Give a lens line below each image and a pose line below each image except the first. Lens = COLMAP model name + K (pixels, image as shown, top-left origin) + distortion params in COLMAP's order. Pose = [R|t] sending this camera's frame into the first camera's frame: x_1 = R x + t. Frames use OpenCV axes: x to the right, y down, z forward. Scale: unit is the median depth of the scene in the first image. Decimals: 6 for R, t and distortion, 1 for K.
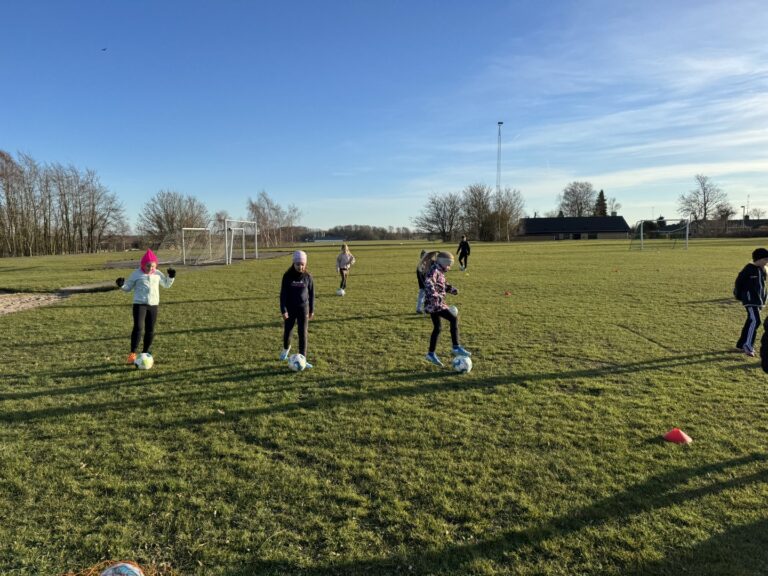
lens RADIAL K [[532.9, 0, 389.8], [0, 532.9, 291.5], [0, 0, 1]] dist [0.059698, -0.063913]
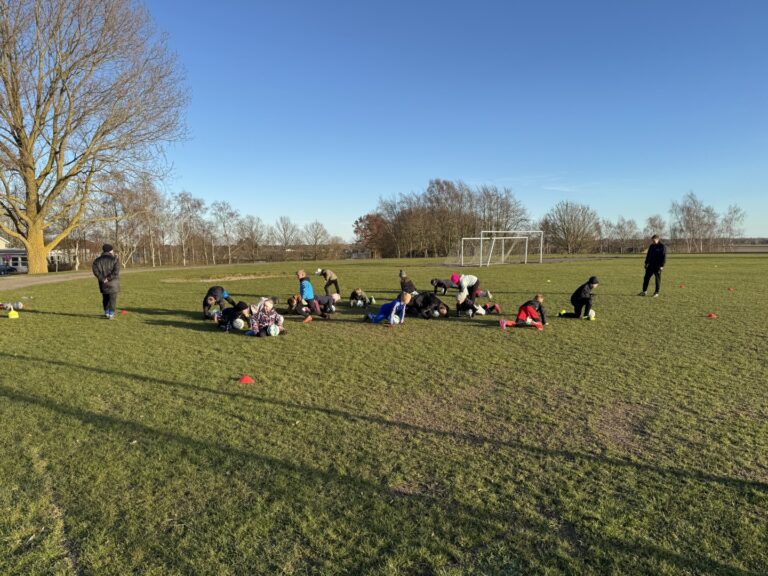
lens RADIAL K [[532.9, 0, 379.4], [0, 532.9, 285.2], [0, 0, 1]] dist [0.059698, -0.063913]
pose [[0.632381, 0.064823, -0.771940, 0.538588], [-0.079260, 0.996677, 0.018764, -0.009852], [0.770592, 0.049318, 0.635418, -0.000636]]
